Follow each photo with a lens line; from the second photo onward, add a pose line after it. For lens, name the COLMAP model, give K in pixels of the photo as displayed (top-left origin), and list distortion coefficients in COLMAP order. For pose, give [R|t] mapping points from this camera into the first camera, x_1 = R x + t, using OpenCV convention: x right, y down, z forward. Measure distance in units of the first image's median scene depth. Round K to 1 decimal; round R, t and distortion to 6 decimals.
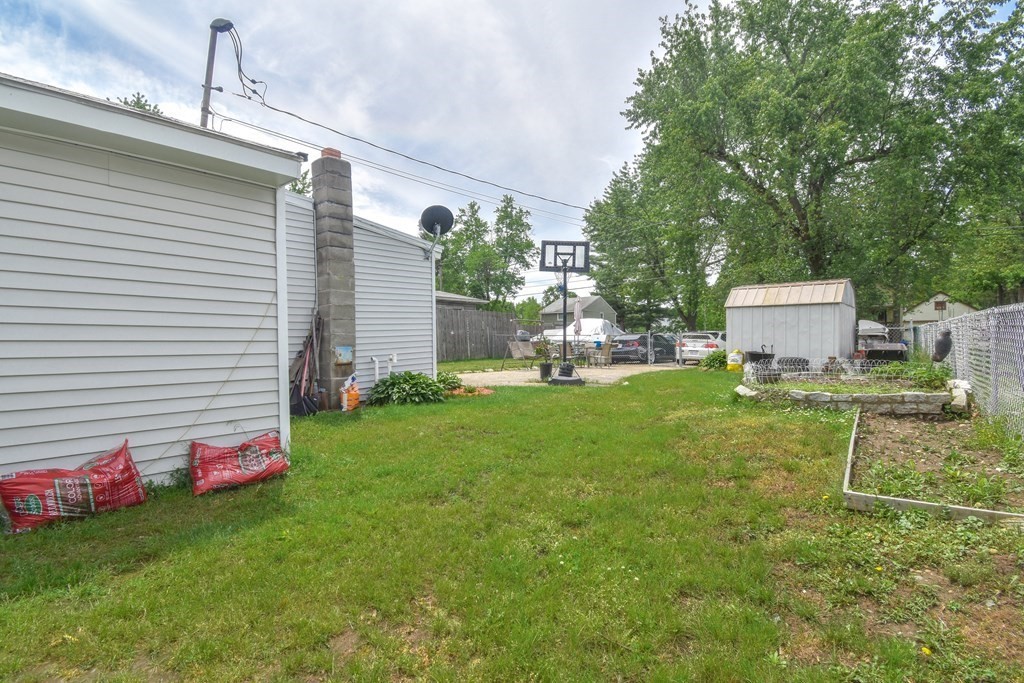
lens RADIAL K [[509.6, 0, 512.0], [0, 509.6, 341.5], [0, 0, 1]] dist [0.000279, -0.019017]
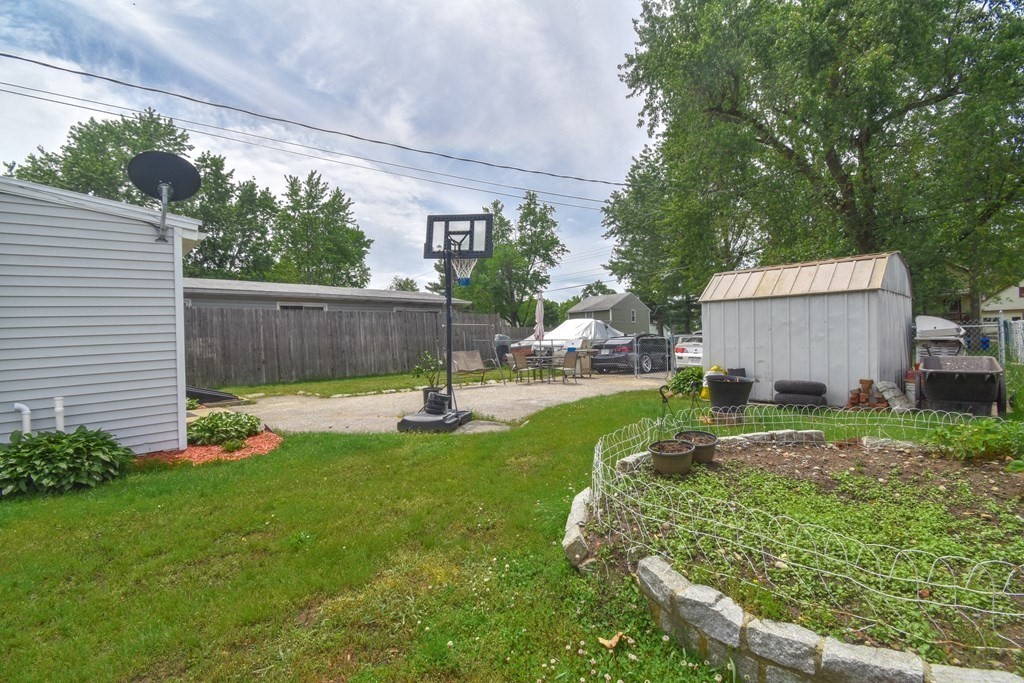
lens RADIAL K [[483.8, 0, 512.0], [0, 483.8, 341.5], [0, 0, 1]] dist [0.009556, -0.024044]
pose [[0.992958, -0.018753, -0.116969, 0.103685], [0.019212, 0.999812, 0.002799, -0.009120], [0.116895, -0.005026, 0.993132, 0.141100]]
